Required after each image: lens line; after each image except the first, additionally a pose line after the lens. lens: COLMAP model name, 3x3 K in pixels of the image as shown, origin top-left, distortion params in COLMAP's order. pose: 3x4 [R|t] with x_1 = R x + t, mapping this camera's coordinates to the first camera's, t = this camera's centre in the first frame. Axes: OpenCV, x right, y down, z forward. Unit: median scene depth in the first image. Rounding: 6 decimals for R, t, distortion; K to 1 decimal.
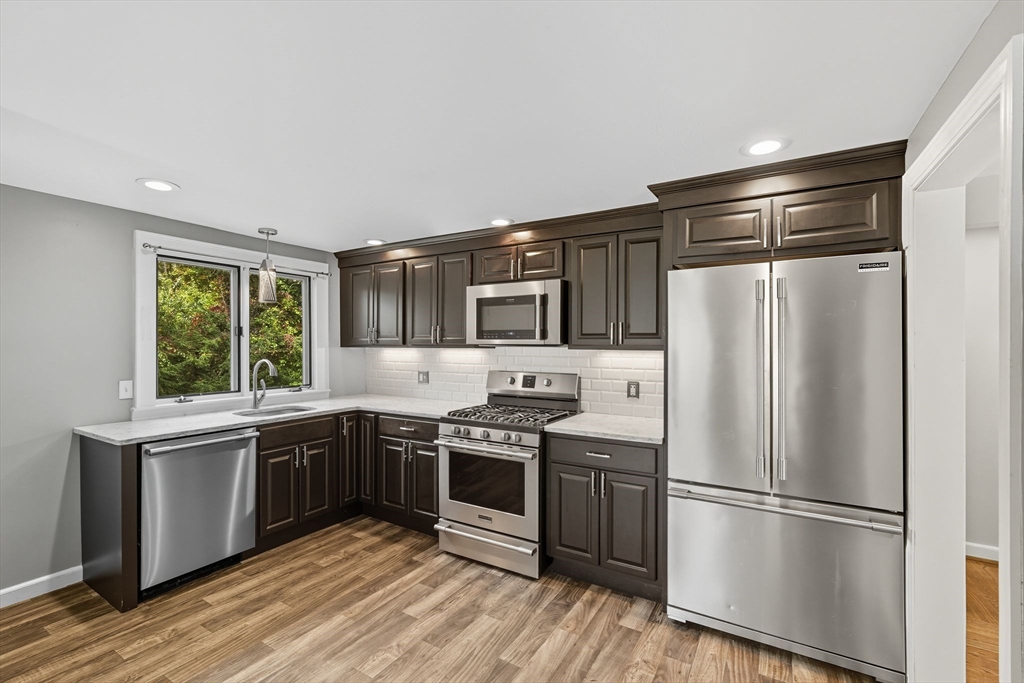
lens RADIAL K [[461.0, 0, 519.4], [0, 461.0, 343.0], [0, 0, 1]] dist [-0.008856, 0.003218]
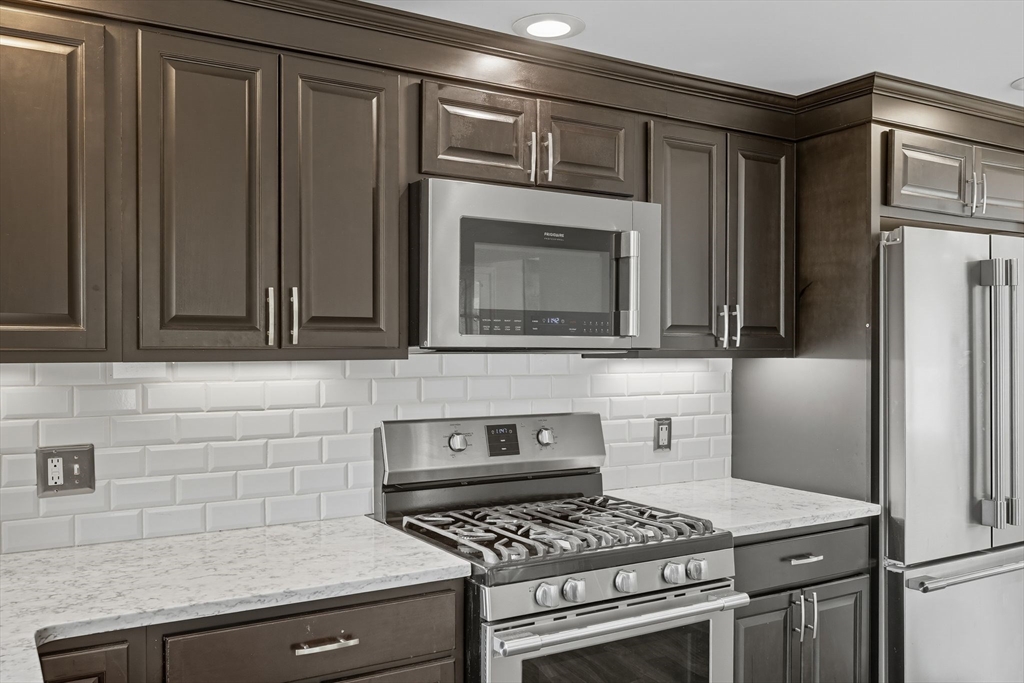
lens RADIAL K [[893.8, 0, 519.5], [0, 893.8, 357.4], [0, 0, 1]] dist [0.004671, -0.019129]
pose [[0.455380, -0.016303, 0.890148, -0.699005], [-0.004835, 0.999772, 0.020784, -0.004631], [-0.890284, -0.013768, 0.455198, 0.664591]]
